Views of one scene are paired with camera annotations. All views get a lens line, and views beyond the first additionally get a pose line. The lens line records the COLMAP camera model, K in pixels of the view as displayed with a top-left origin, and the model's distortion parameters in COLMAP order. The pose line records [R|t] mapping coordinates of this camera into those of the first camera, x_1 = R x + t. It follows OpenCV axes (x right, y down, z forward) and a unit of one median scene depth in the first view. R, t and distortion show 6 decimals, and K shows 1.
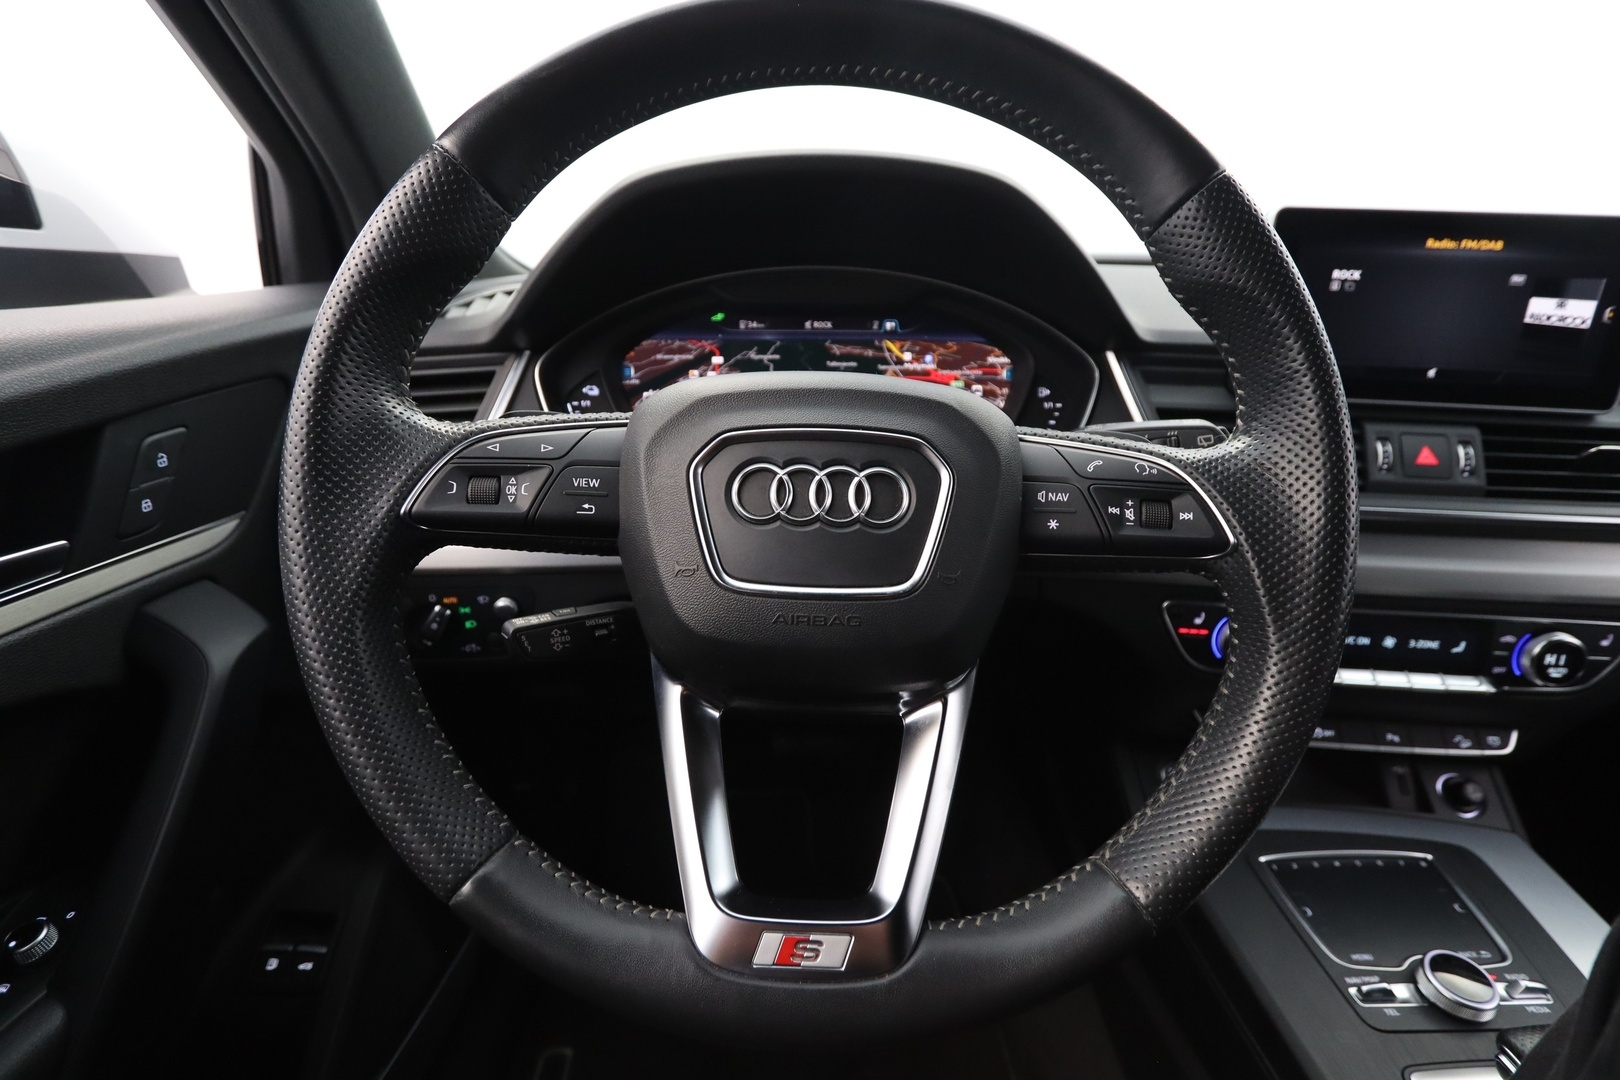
lens RADIAL K [[736.6, 0, 810.0], [0, 736.6, 540.0], [0, 0, 1]] dist [-0.020094, 0.000528]
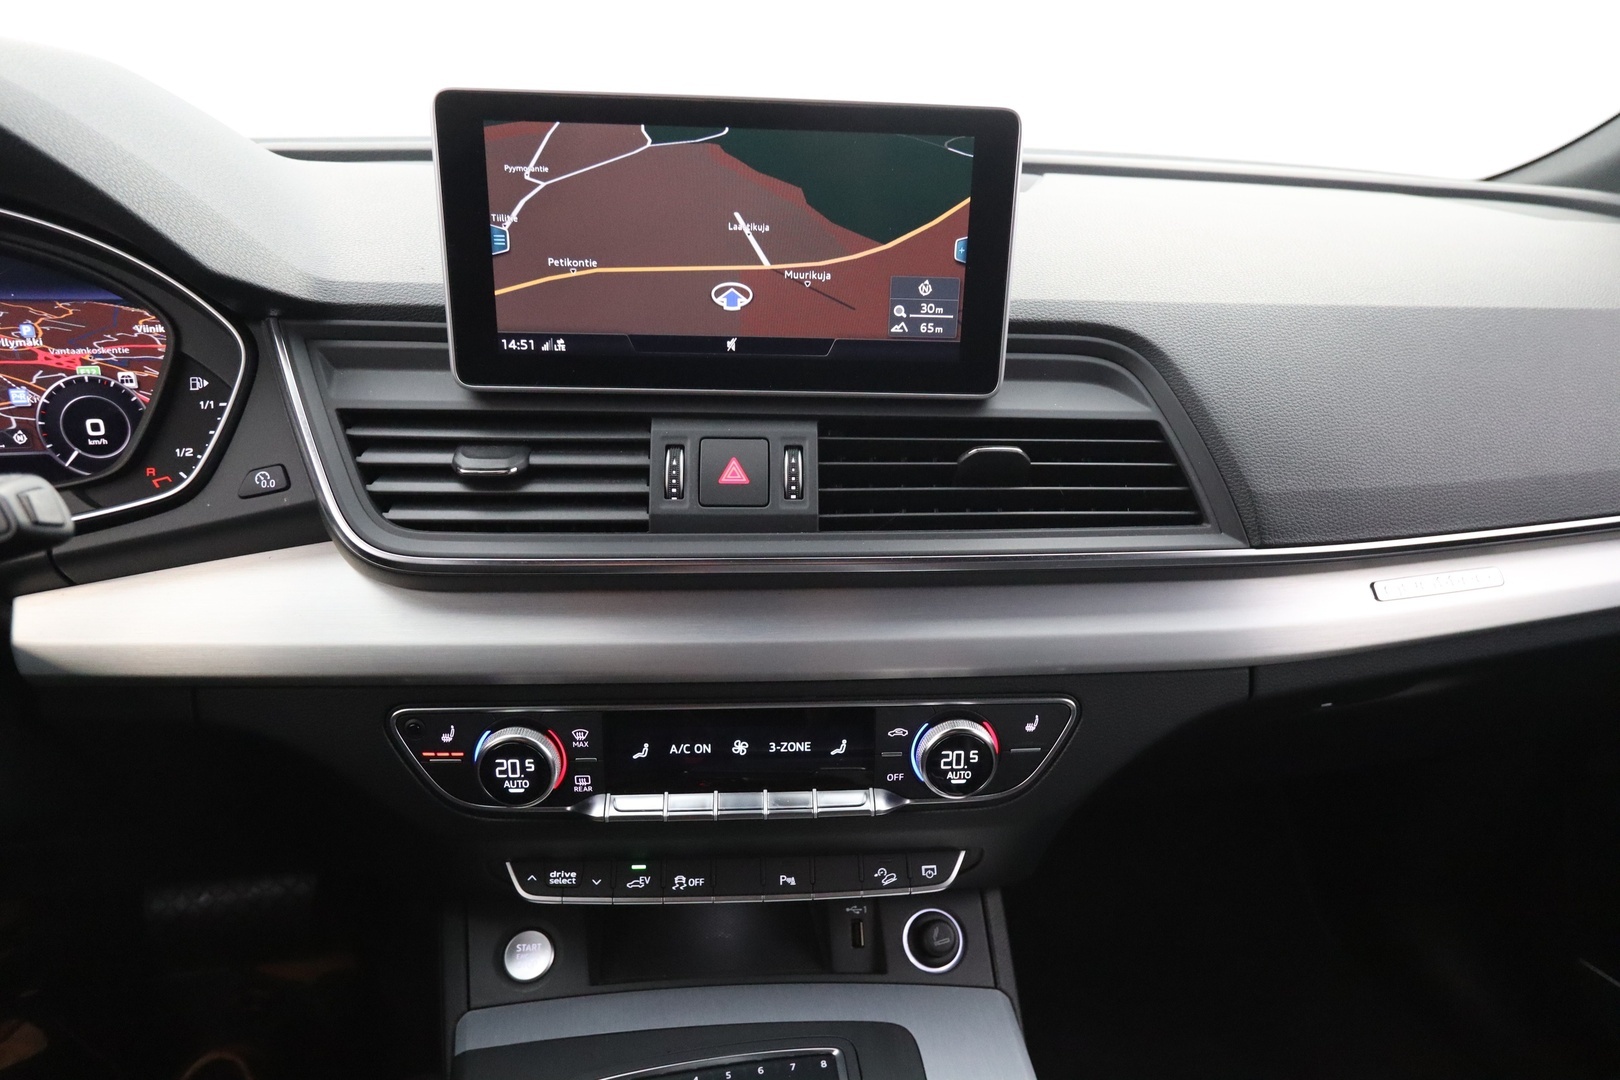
lens RADIAL K [[1049.0, 0, 810.0], [0, 1049.0, 540.0], [0, 0, 1]] dist [-0.015201, 0.001110]
pose [[0.984275, -0.059350, 0.166373, 0.721208], [0.053538, 0.997796, 0.039208, -0.083715], [-0.168333, -0.029685, 0.985283, 0.052880]]
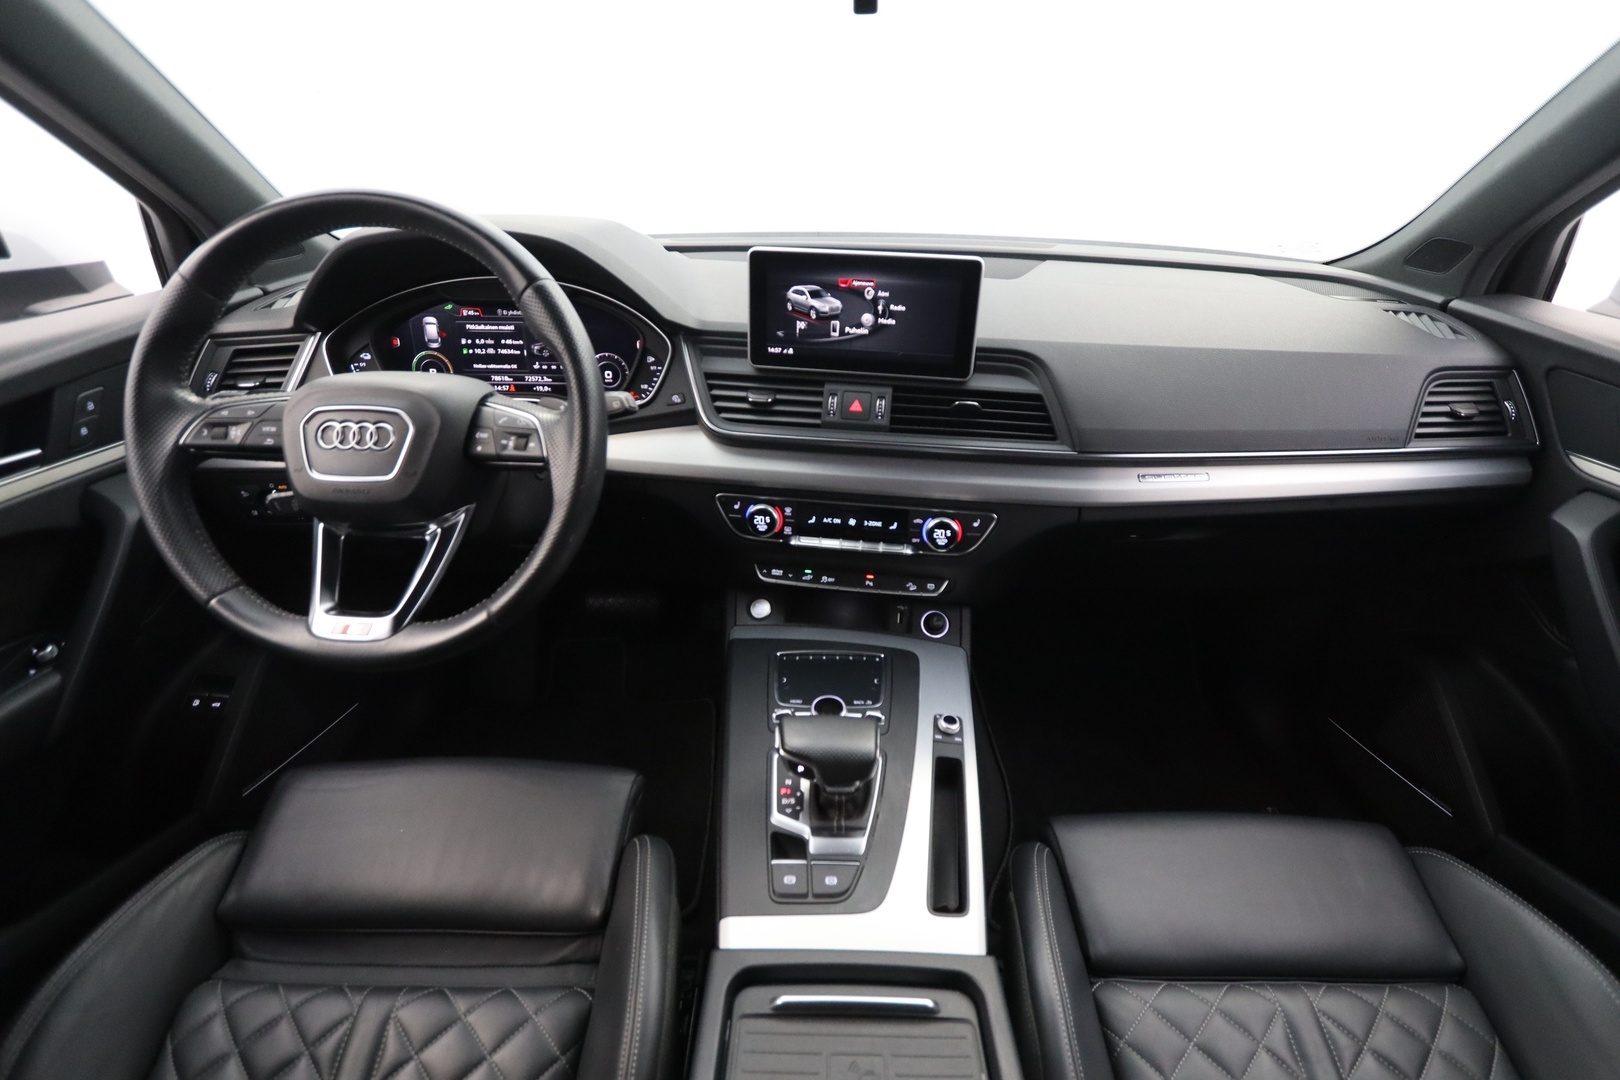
lens RADIAL K [[759.3, 0, 810.0], [0, 759.3, 540.0], [0, 0, 1]] dist [-0.002476, 0.000229]
pose [[0.999157, 0.016668, -0.037518, 0.777663], [-0.011825, 0.991984, 0.125808, -0.030095], [0.039314, -0.125258, 0.991345, -0.674812]]
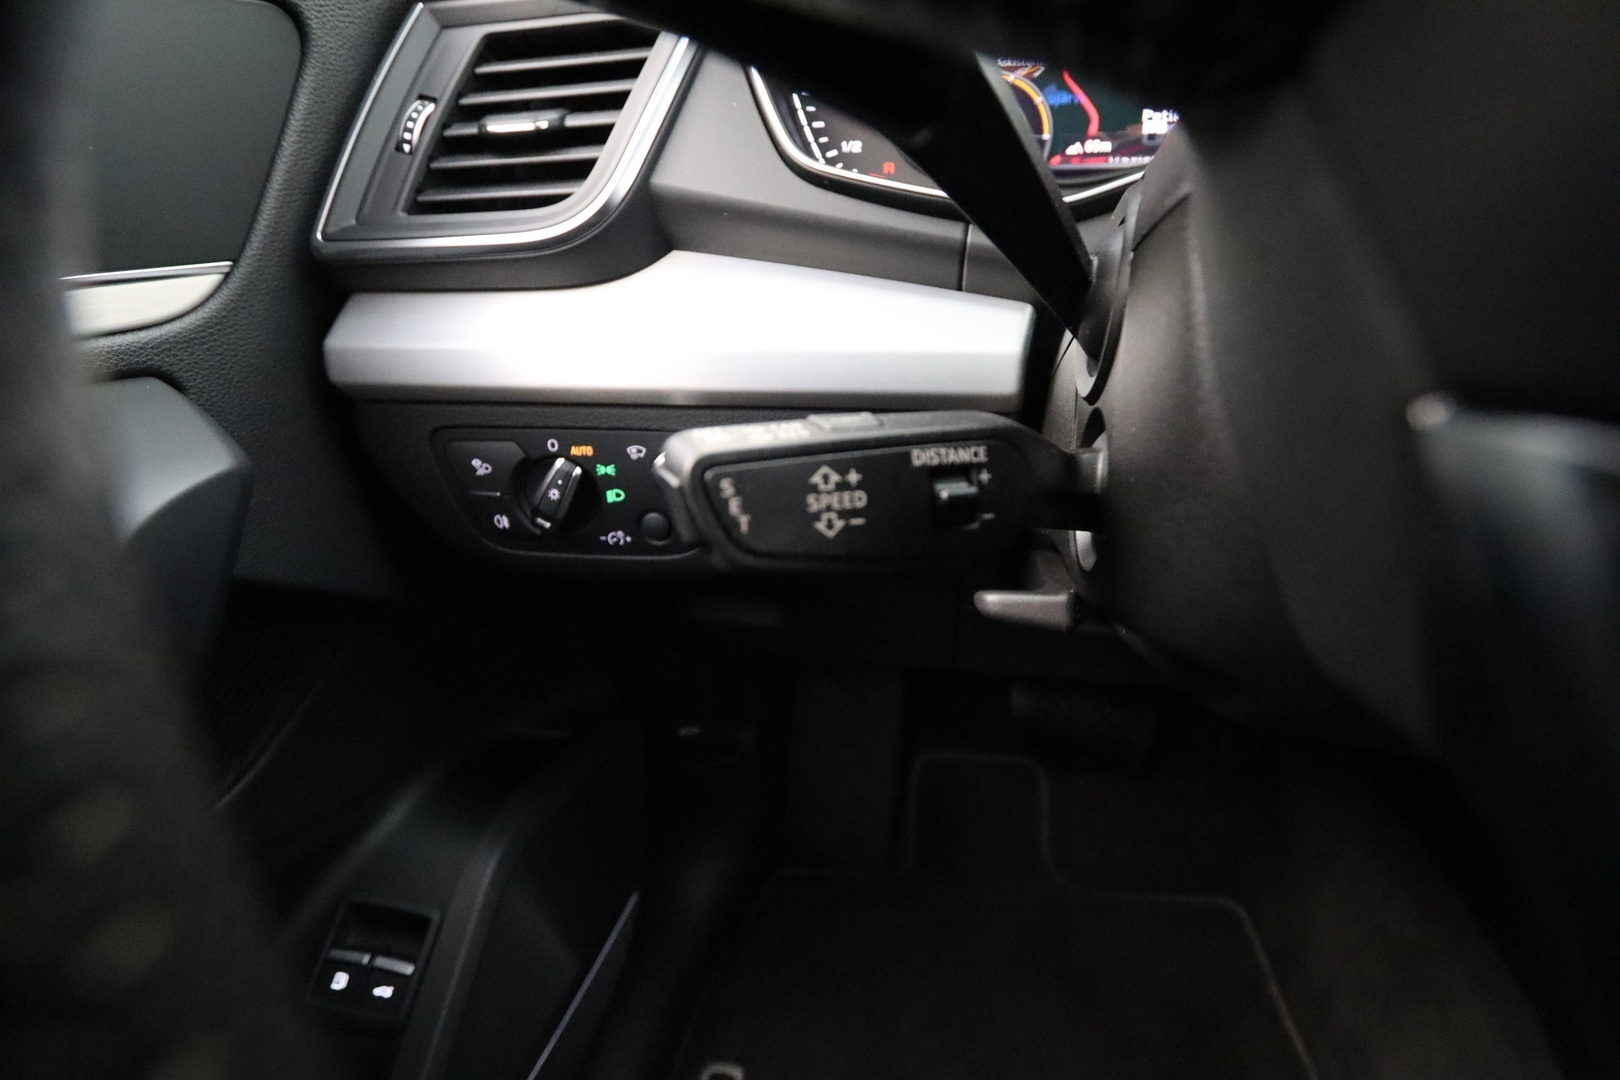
lens RADIAL K [[736.6, 0, 810.0], [0, 736.6, 540.0], [0, 0, 1]] dist [-0.020094, 0.000528]
pose [[0.976595, 0.061435, -0.206127, -0.201642], [-0.039628, 0.993328, 0.108303, 0.083562], [0.211406, -0.097600, 0.972513, 0.487968]]
